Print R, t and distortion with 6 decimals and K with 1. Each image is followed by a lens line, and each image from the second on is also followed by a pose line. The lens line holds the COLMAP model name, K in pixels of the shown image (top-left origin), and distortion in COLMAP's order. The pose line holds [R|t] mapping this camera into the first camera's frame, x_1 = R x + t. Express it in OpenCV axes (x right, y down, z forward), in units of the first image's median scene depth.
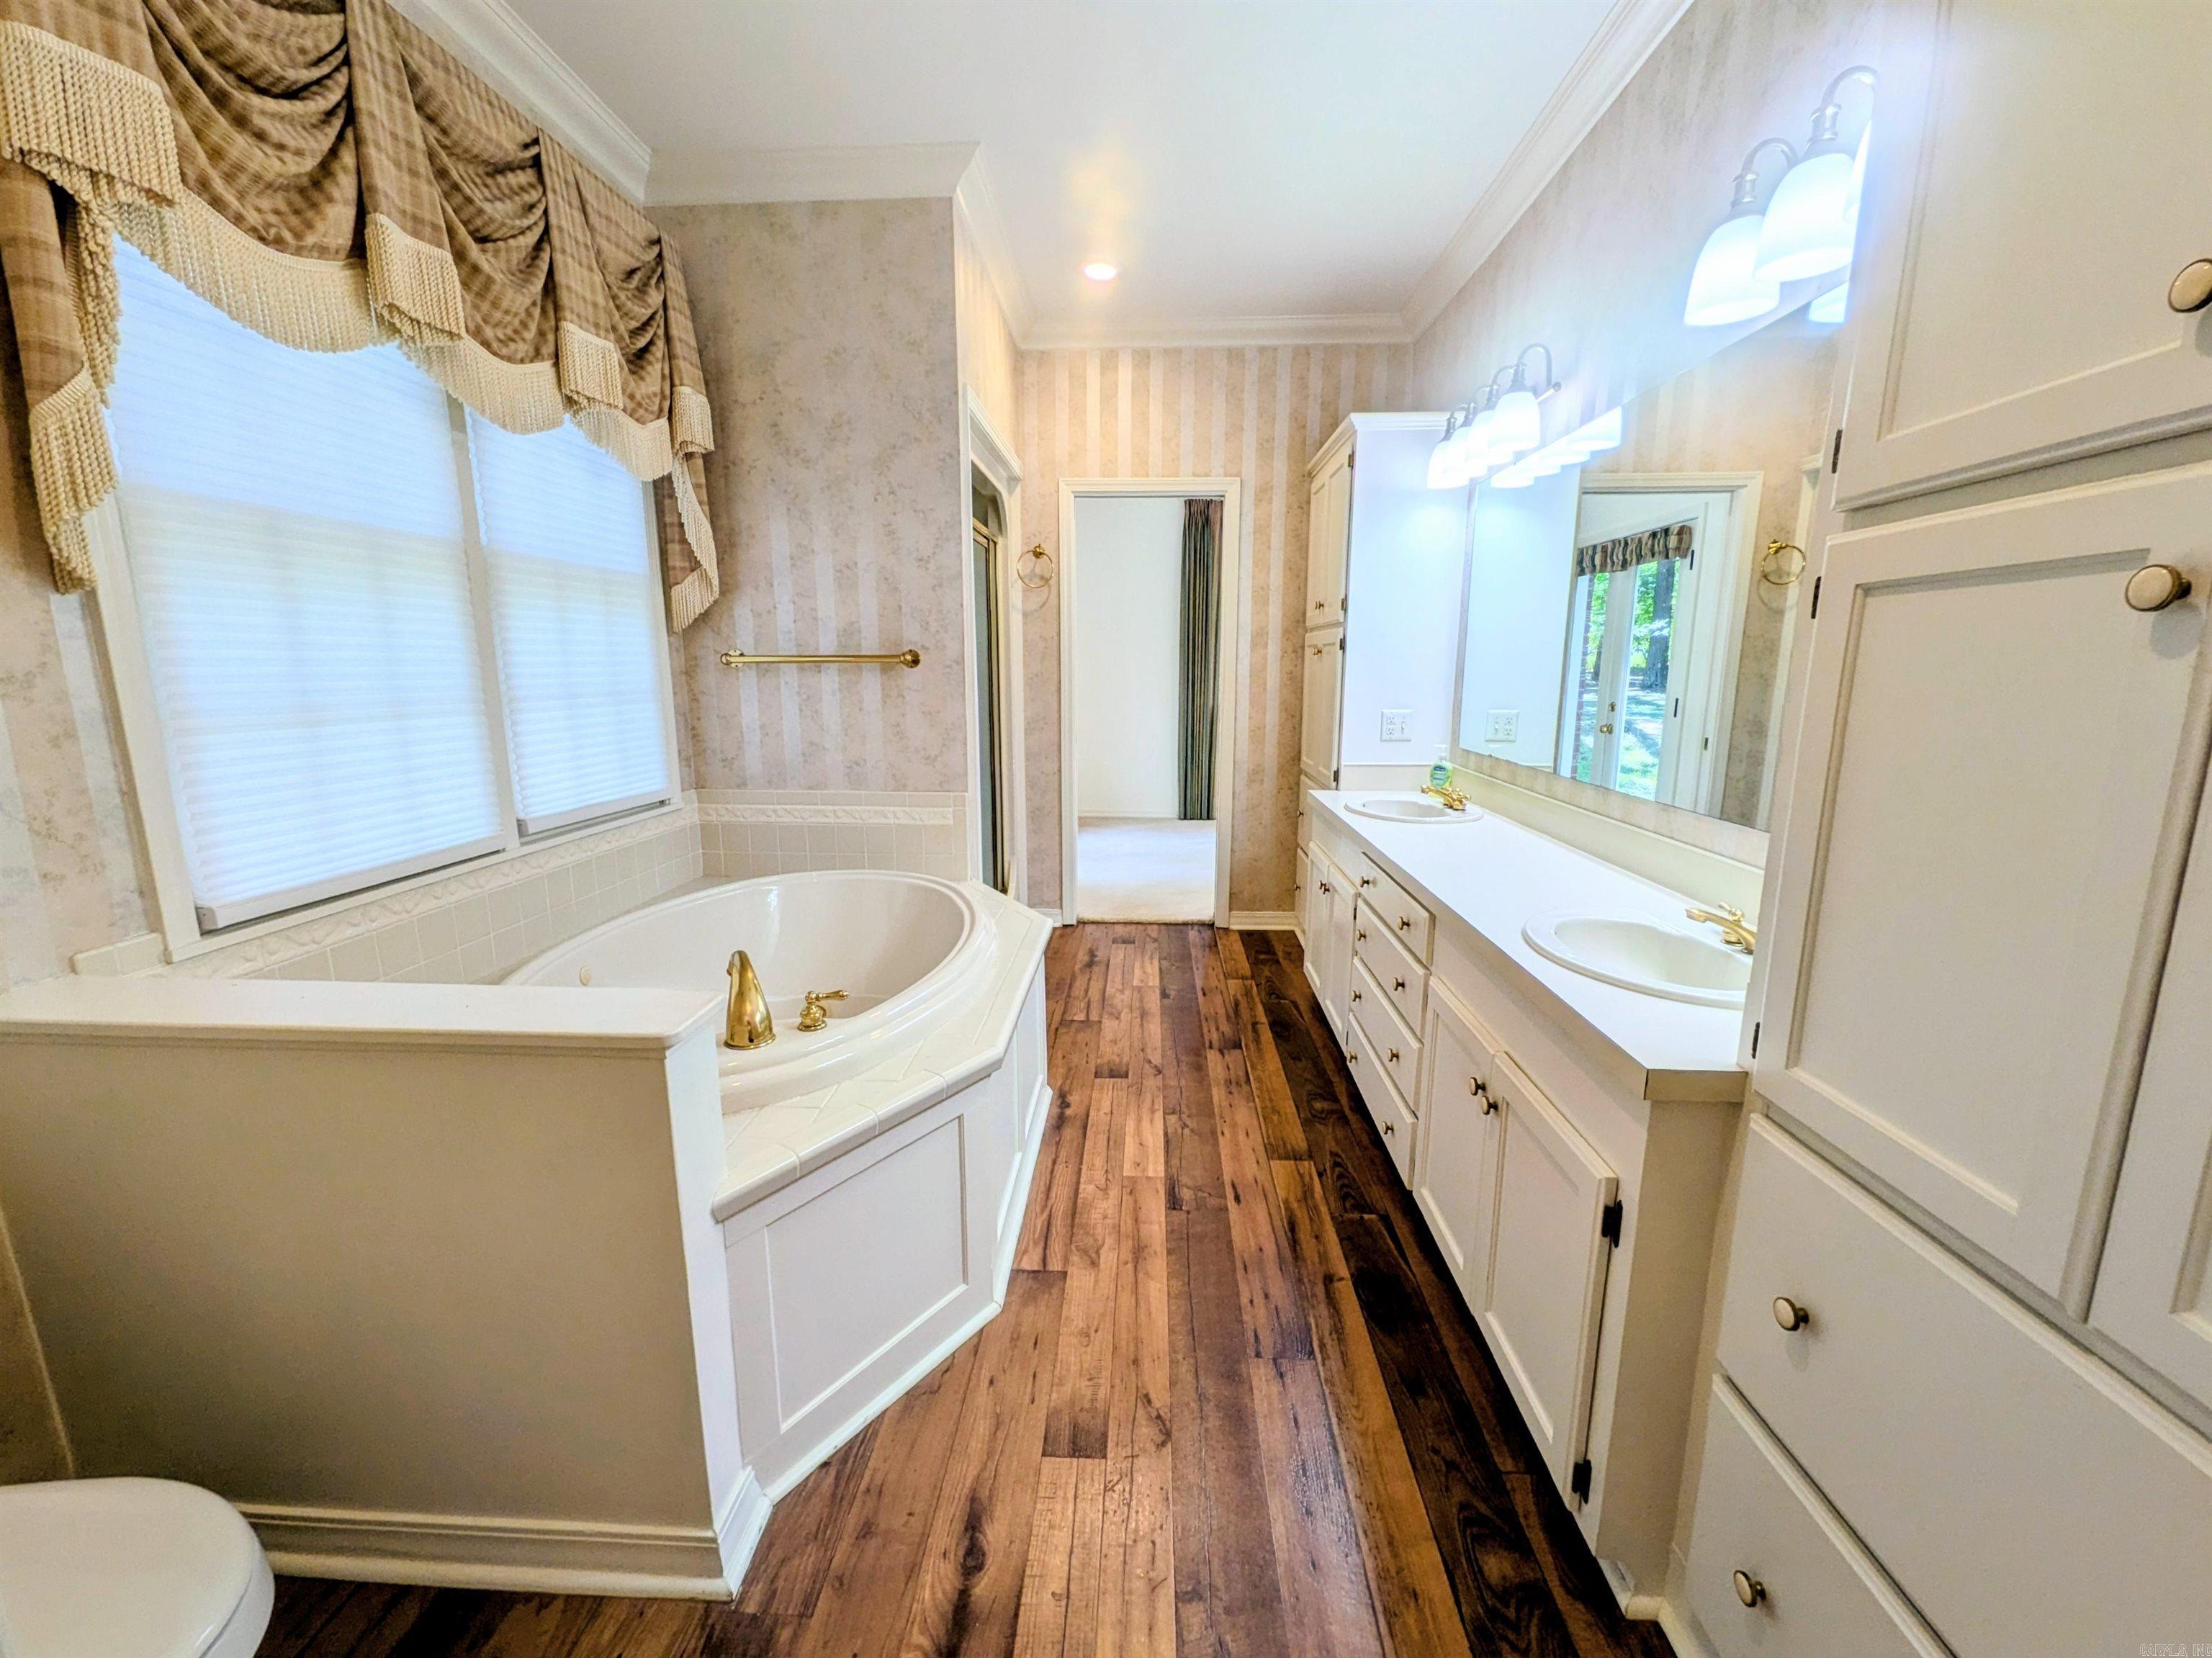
lens RADIAL K [[877.8, 0, 1099.0], [0, 877.8, 824.1], [0, 0, 1]] dist [-0.000067, -0.000207]
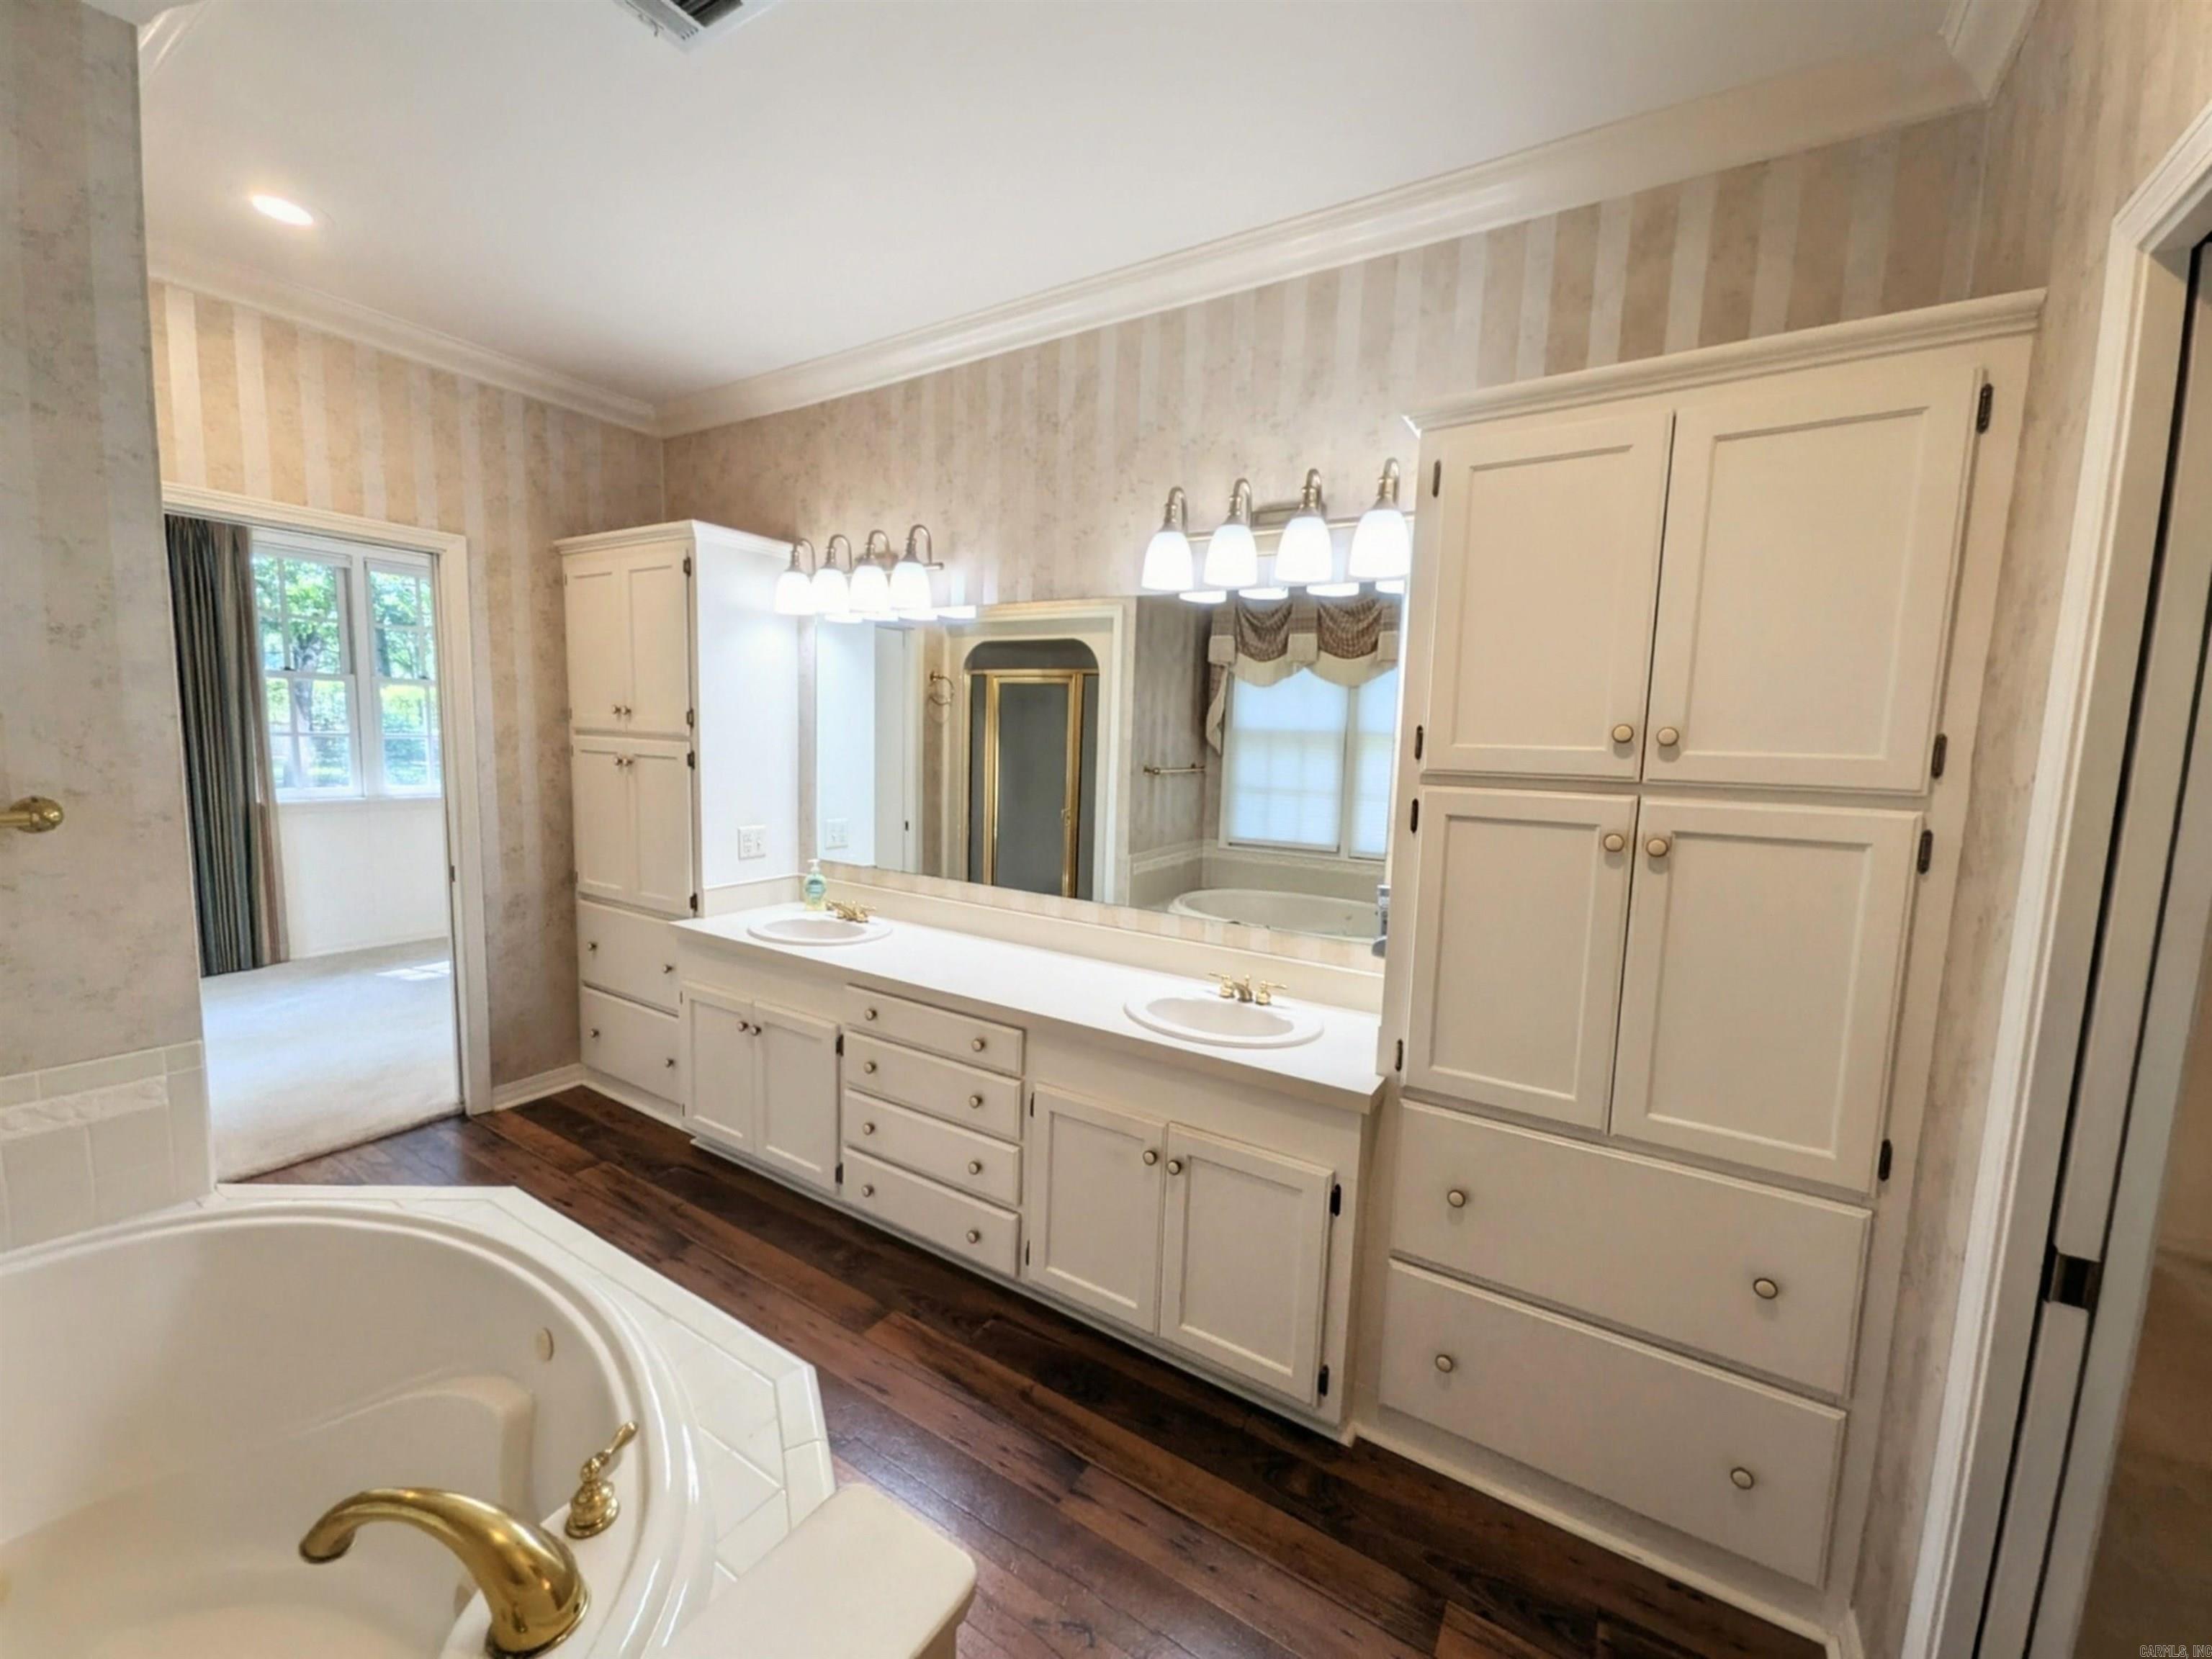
lens RADIAL K [[865.5, 0, 1115.3], [0, 865.5, 826.6], [0, 0, 1]] dist [0.002112, 0.000221]
pose [[0.487179, -0.077683, 0.869840, -0.417184], [0.127120, 0.991735, 0.017372, -0.131419], [-0.864001, 0.102111, 0.493027, 0.240203]]
